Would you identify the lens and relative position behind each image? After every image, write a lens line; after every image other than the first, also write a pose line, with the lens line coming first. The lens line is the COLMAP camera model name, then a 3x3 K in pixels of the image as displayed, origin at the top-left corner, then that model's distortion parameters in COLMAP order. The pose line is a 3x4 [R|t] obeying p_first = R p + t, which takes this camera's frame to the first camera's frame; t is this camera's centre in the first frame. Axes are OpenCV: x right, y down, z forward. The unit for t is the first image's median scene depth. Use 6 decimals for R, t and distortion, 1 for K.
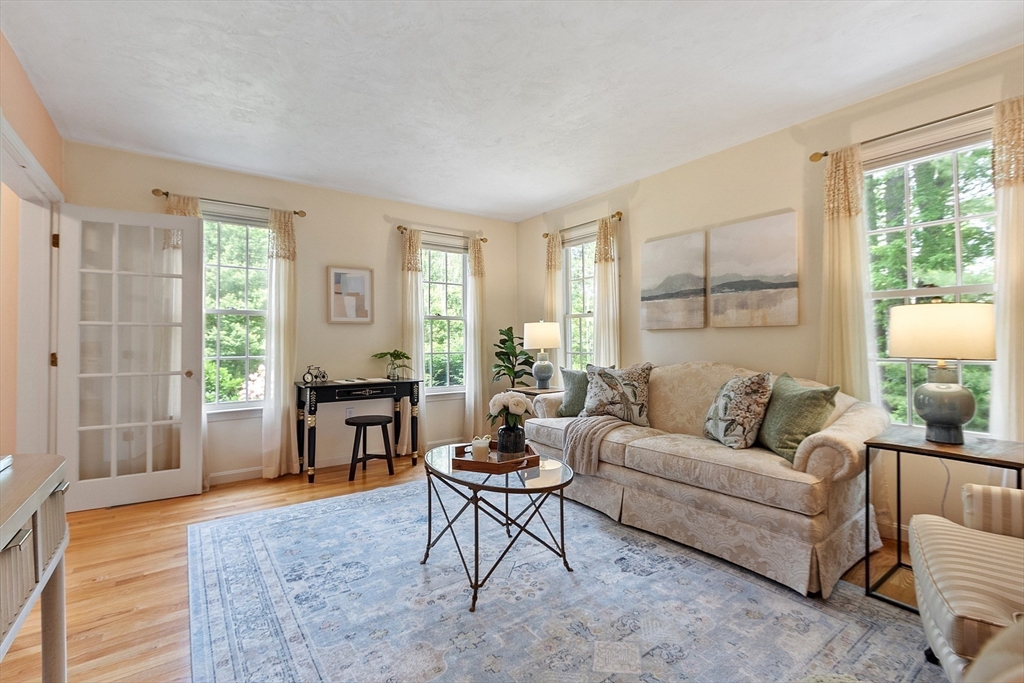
lens RADIAL K [[457.7, 0, 514.9], [0, 457.7, 344.5], [0, 0, 1]] dist [-0.004815, -0.000766]
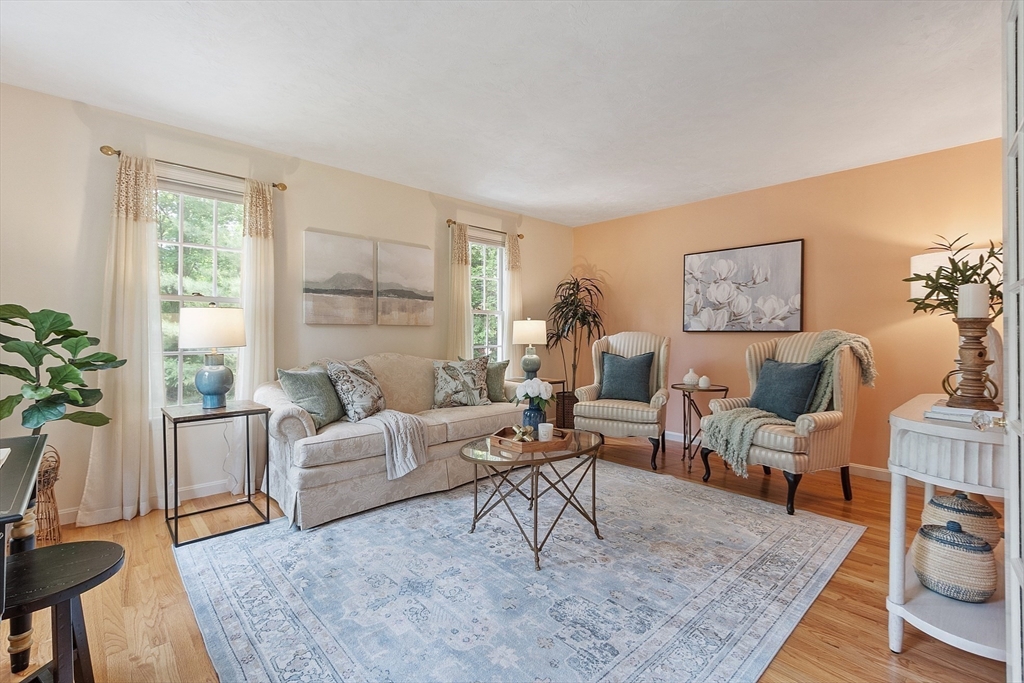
lens RADIAL K [[457.7, 0, 514.4], [0, 457.7, 325.9], [0, 0, 1]] dist [-0.004815, -0.000766]
pose [[-0.129004, 0.003302, 0.991639, -0.839331], [-0.013386, 0.999898, -0.005071, -0.034519], [-0.991554, -0.013928, -0.128947, 0.849405]]
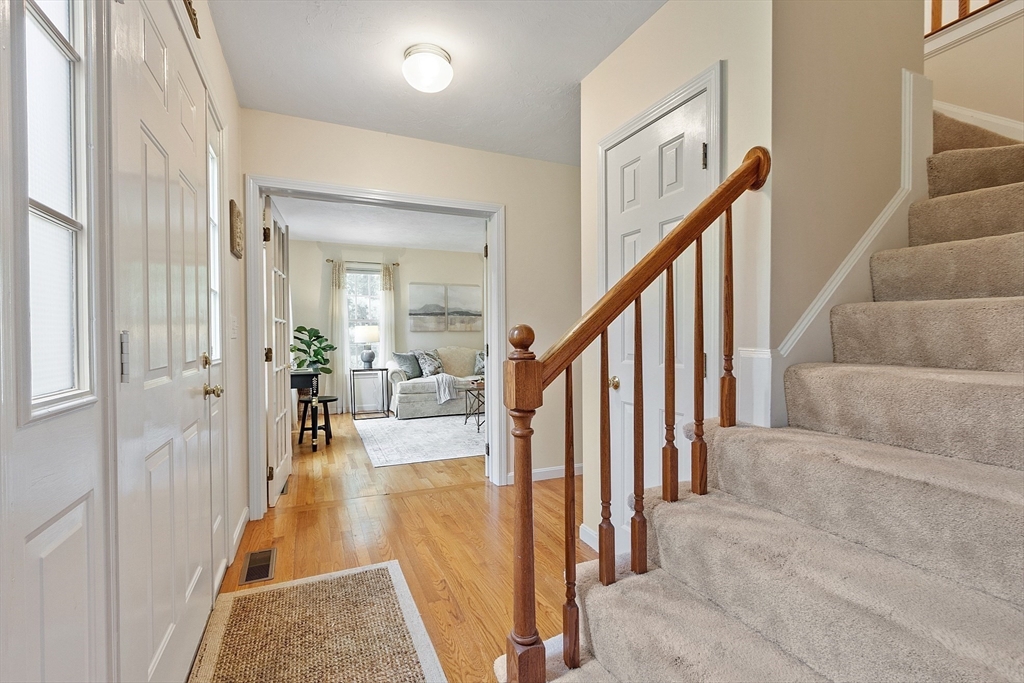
lens RADIAL K [[457.7, 0, 509.7], [0, 457.7, 336.6], [0, 0, 1]] dist [-0.004815, -0.000766]
pose [[0.210743, -0.018843, 0.977360, -1.745778], [-0.000125, 0.999814, 0.019302, -0.055347], [-0.977542, -0.004190, 0.210701, 0.265871]]
